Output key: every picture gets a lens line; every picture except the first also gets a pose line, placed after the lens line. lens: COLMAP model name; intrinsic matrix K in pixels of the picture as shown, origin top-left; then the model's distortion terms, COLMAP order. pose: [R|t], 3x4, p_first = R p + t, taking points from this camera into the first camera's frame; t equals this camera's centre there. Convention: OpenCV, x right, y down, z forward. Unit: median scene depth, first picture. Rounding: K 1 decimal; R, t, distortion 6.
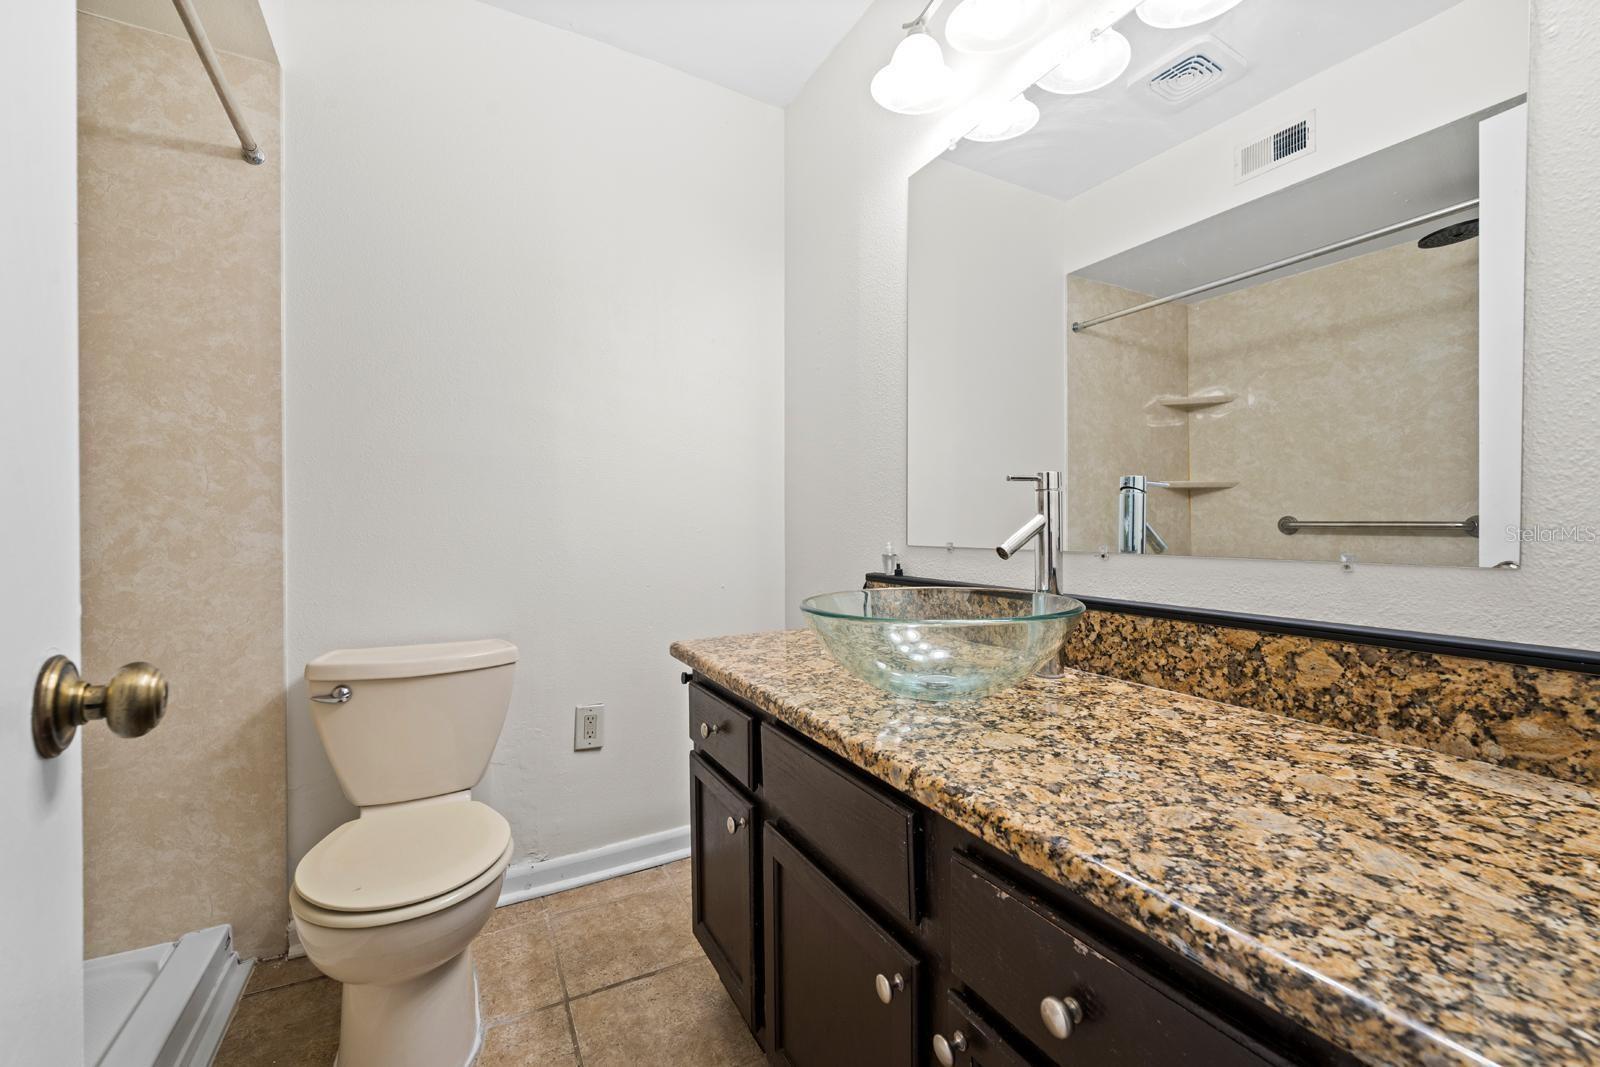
lens RADIAL K [[660.3, 0, 793.5], [0, 660.3, 552.2], [0, 0, 1]] dist [-0.002836, -0.000018]
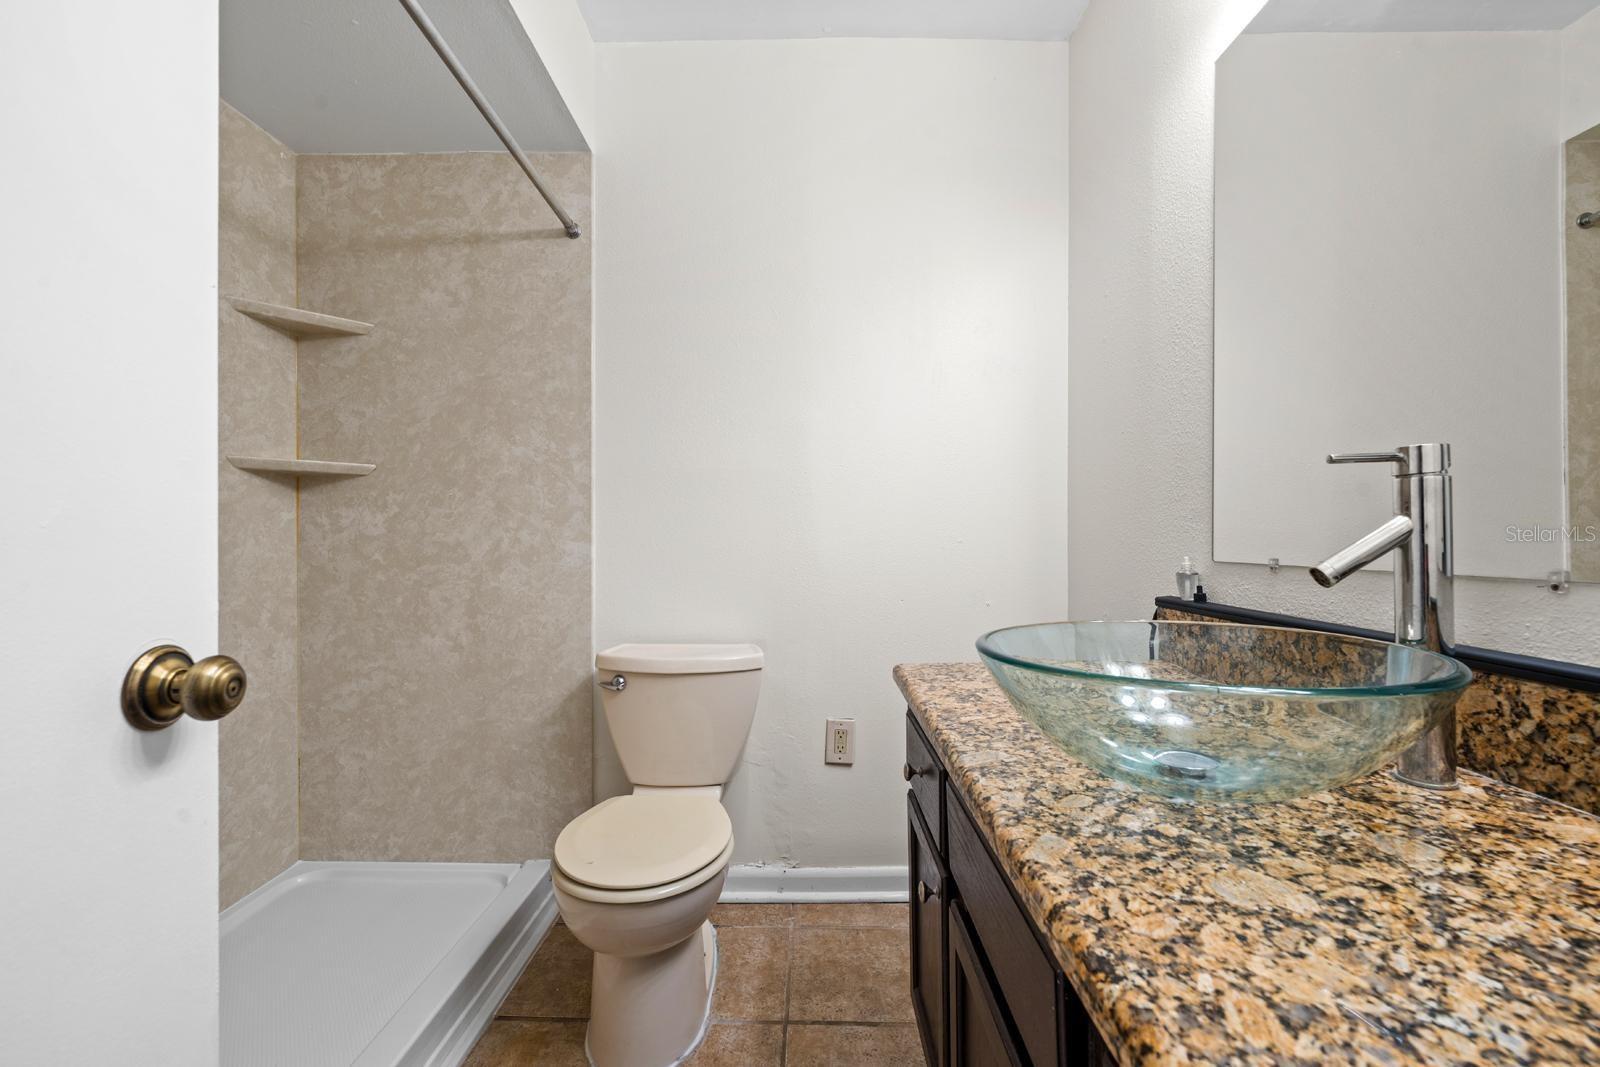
lens RADIAL K [[660.3, 0, 793.5], [0, 660.3, 552.2], [0, 0, 1]] dist [-0.002836, -0.000018]
pose [[0.872655, 0.010174, -0.488231, 0.178600], [-0.016084, 0.999839, -0.007912, -0.009674], [0.488072, 0.014757, 0.872679, 0.191212]]
